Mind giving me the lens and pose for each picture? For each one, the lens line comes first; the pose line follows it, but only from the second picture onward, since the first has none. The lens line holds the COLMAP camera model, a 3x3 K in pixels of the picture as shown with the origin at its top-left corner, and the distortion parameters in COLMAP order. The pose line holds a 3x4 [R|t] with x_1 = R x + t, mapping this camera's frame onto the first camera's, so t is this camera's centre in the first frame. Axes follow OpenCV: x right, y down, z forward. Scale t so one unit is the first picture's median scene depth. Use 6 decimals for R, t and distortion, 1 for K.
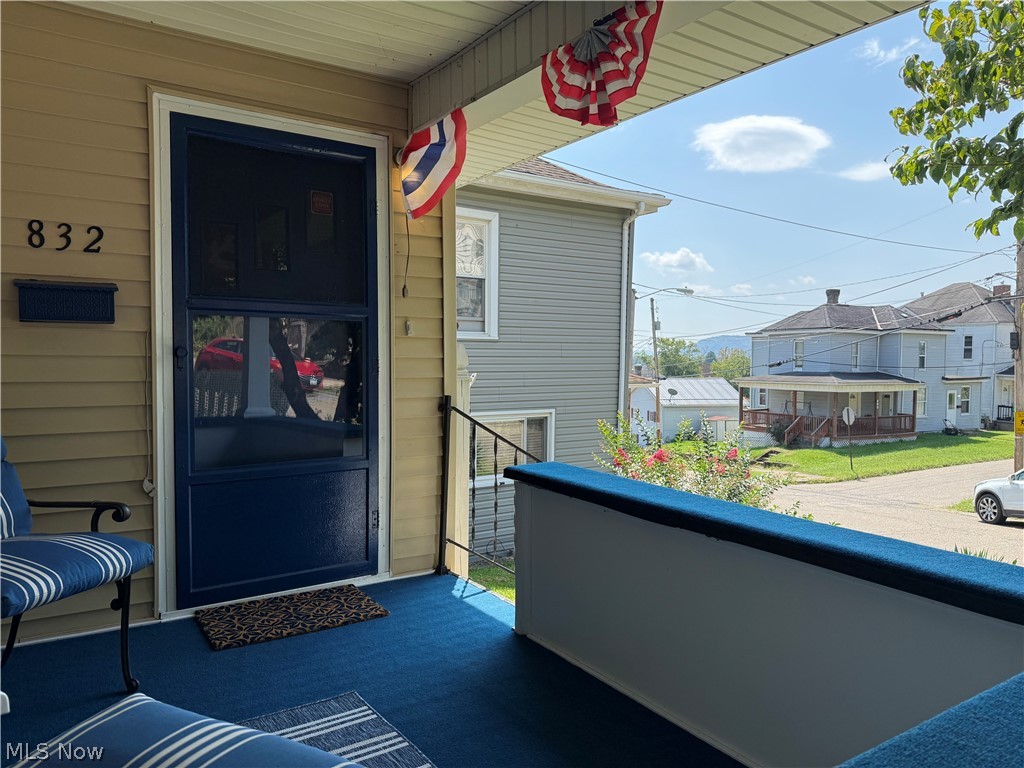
lens RADIAL K [[723.1, 0, 516.9], [0, 723.1, 385.2], [0, 0, 1]] dist [0.032080, -0.034732]
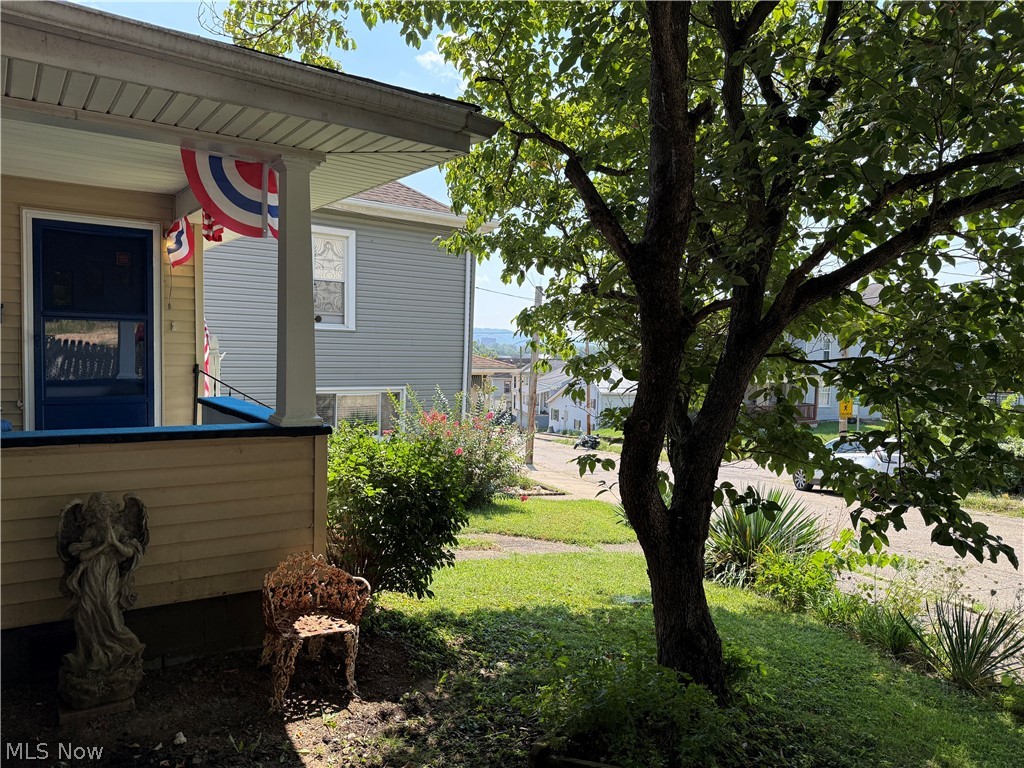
lens RADIAL K [[723.1, 0, 507.0], [0, 723.1, 385.9], [0, 0, 1]] dist [0.032080, -0.034732]
pose [[0.999699, 0.016240, 0.018394, 0.651354], [-0.016556, 0.999716, 0.017125, 0.025731], [-0.018111, -0.017424, 0.999684, -0.843390]]
